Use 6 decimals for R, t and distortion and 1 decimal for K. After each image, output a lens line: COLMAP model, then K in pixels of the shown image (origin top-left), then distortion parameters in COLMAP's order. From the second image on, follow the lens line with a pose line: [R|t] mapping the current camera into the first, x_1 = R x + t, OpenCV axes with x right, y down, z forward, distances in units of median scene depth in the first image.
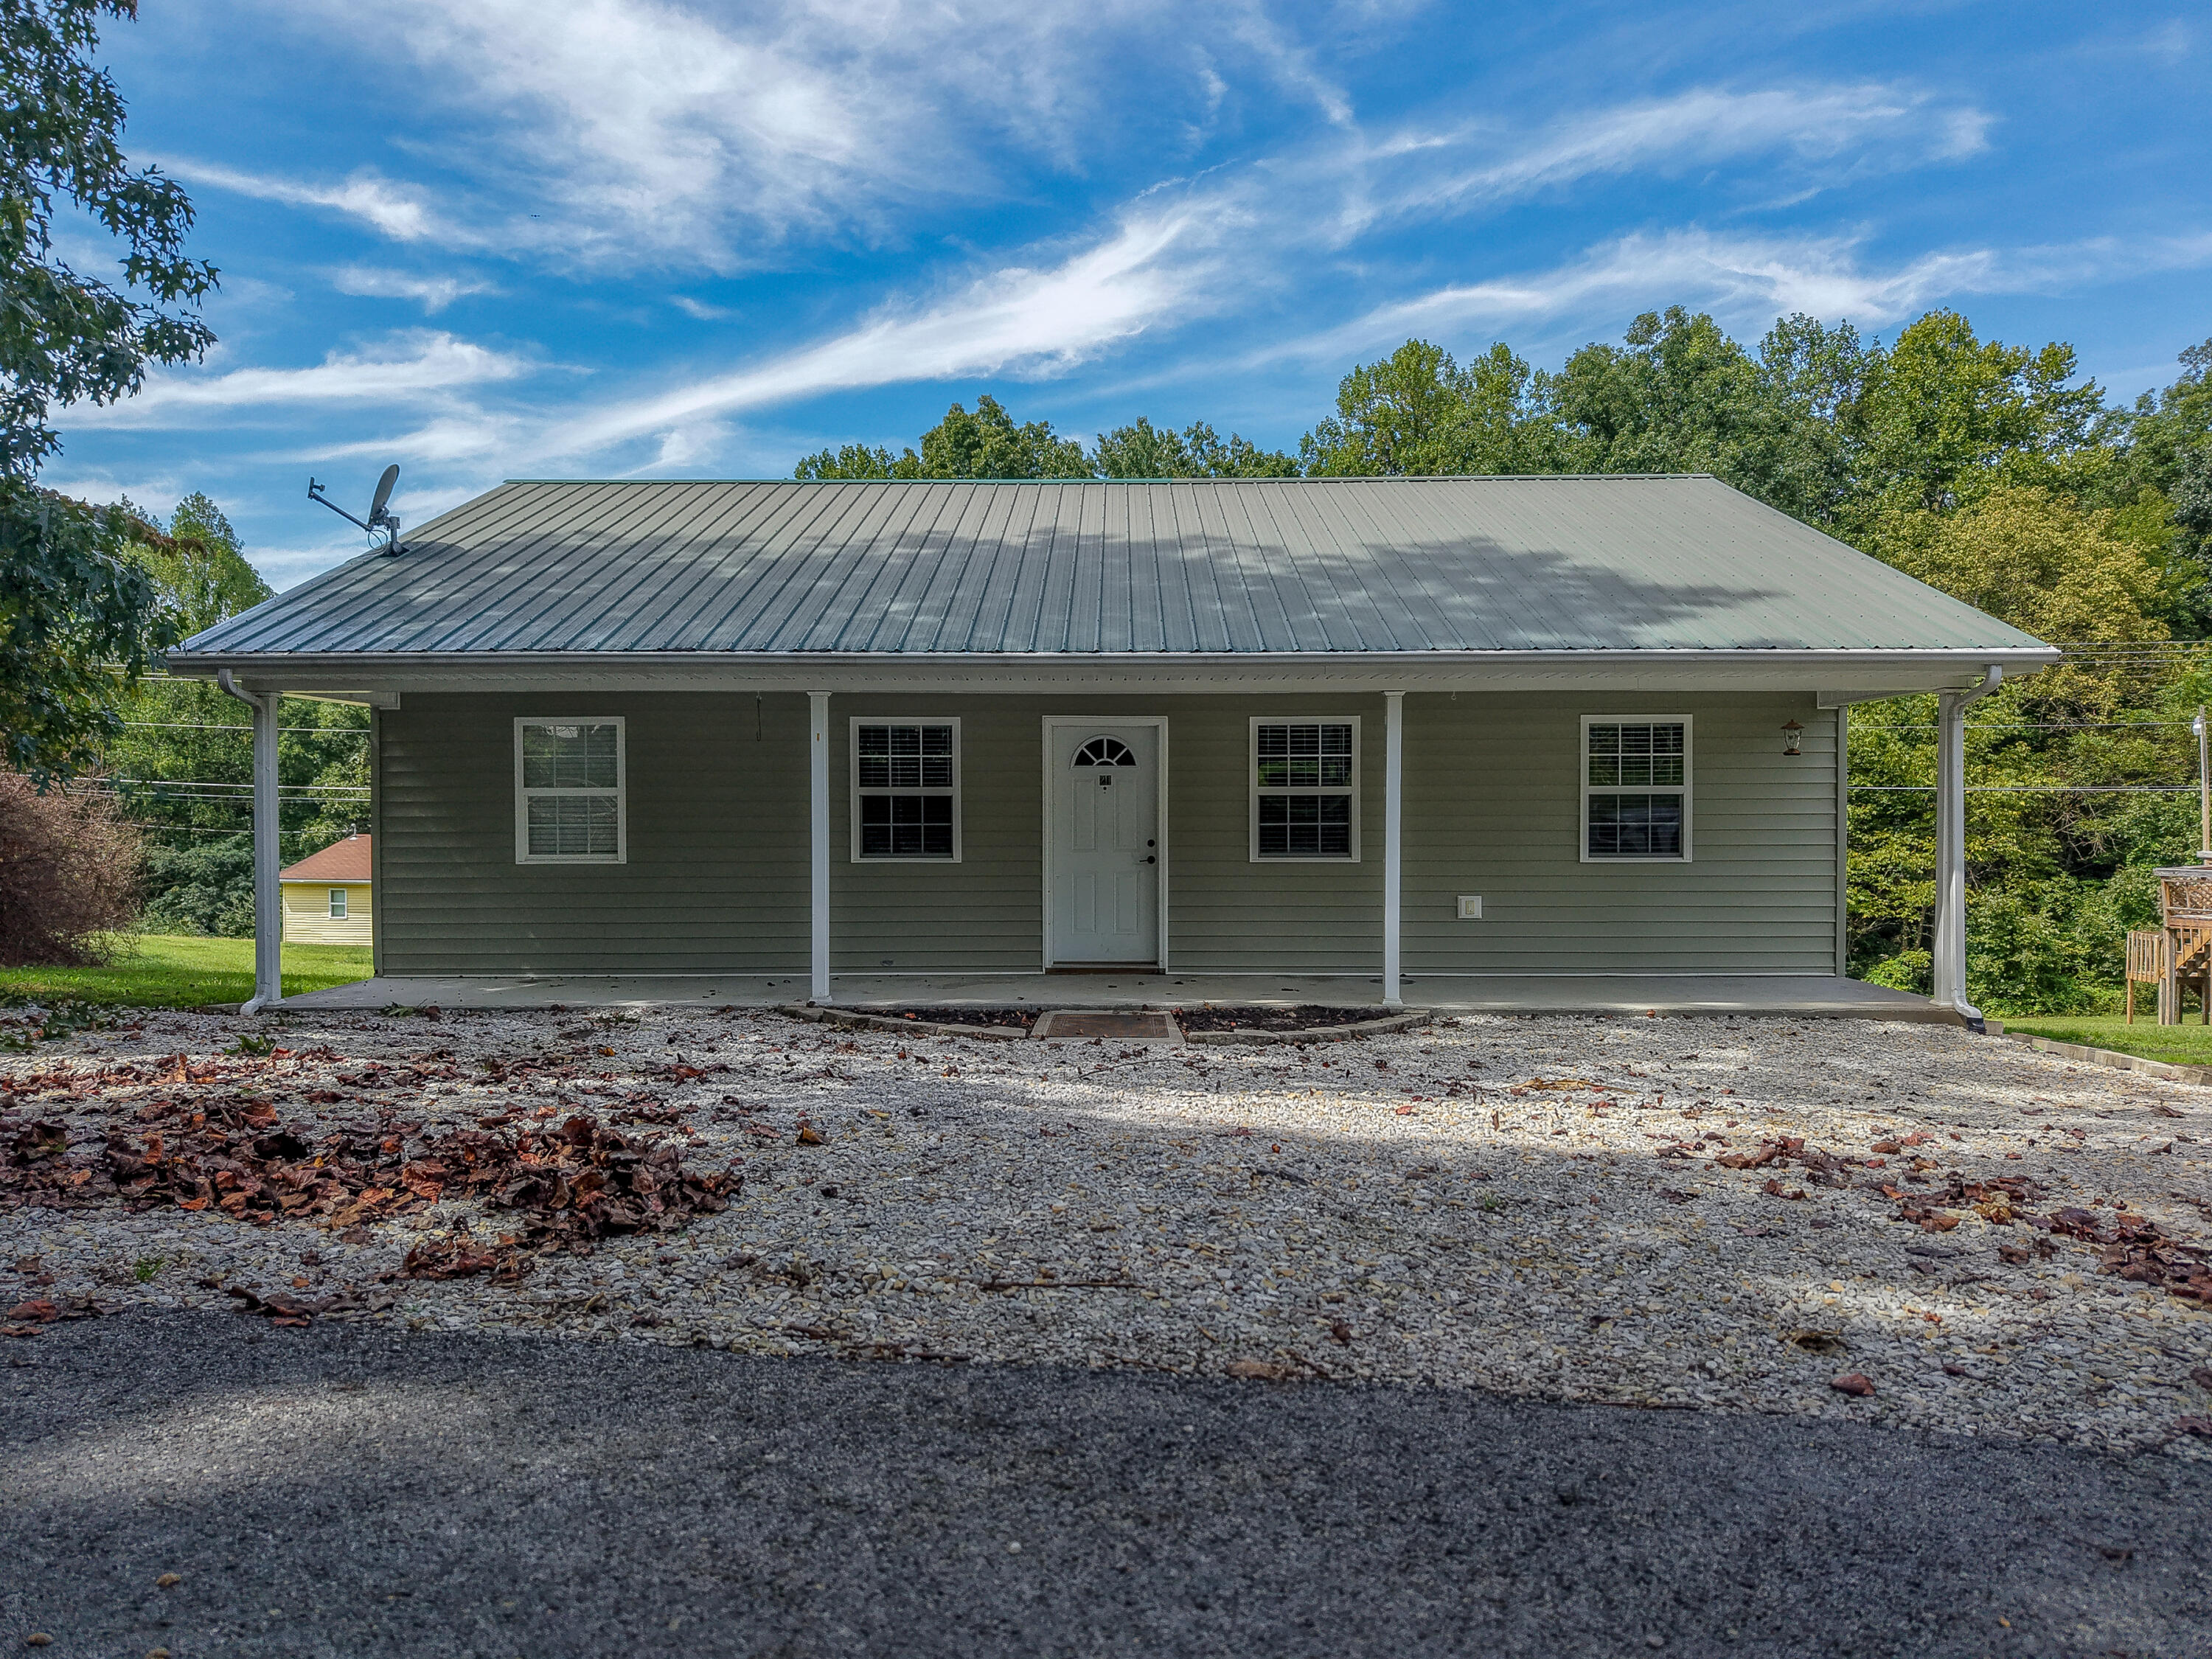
lens RADIAL K [[1478.4, 0, 1106.0], [0, 1478.4, 829.5], [0, 0, 1]] dist [0.031350, -0.032292]
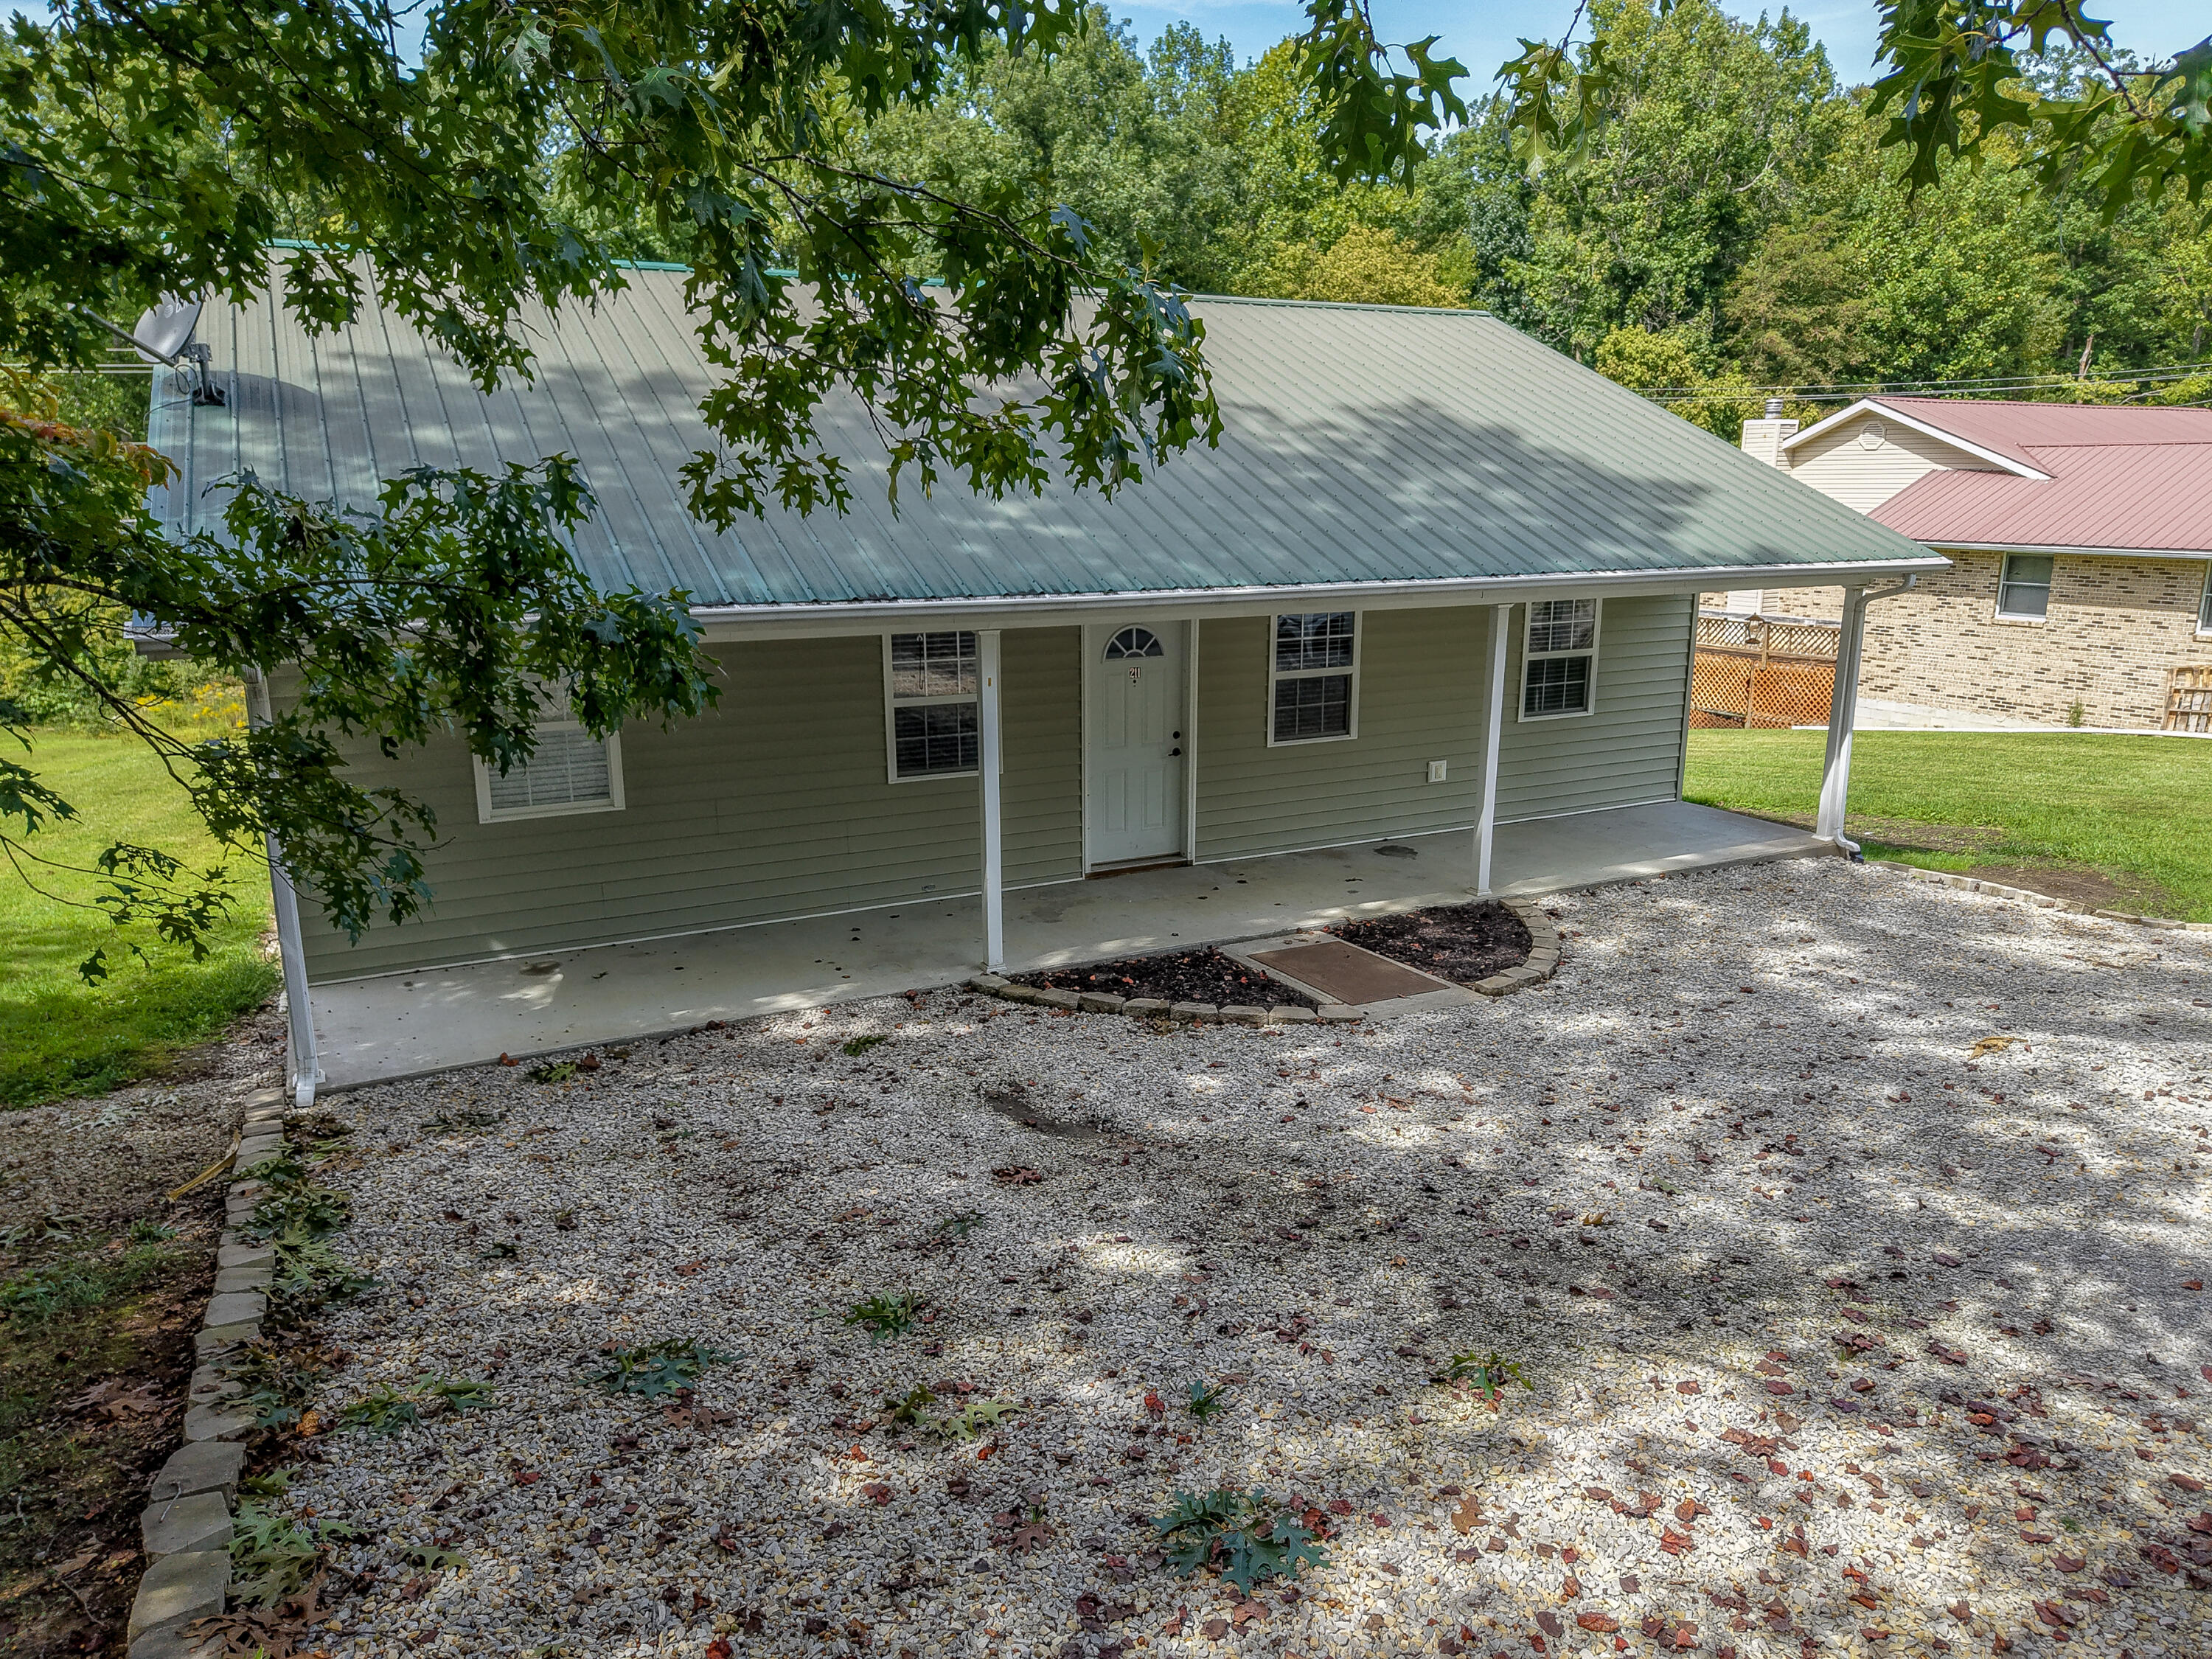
lens RADIAL K [[1487.1, 0, 1106.0], [0, 1487.1, 829.5], [0, 0, 1]] dist [0.023051, -0.025009]
pose [[0.887554, -0.106226, 0.448290, -0.454515], [0.006910, 0.976015, 0.217594, -0.142335], [-0.460652, -0.190029, 0.867000, 0.163514]]
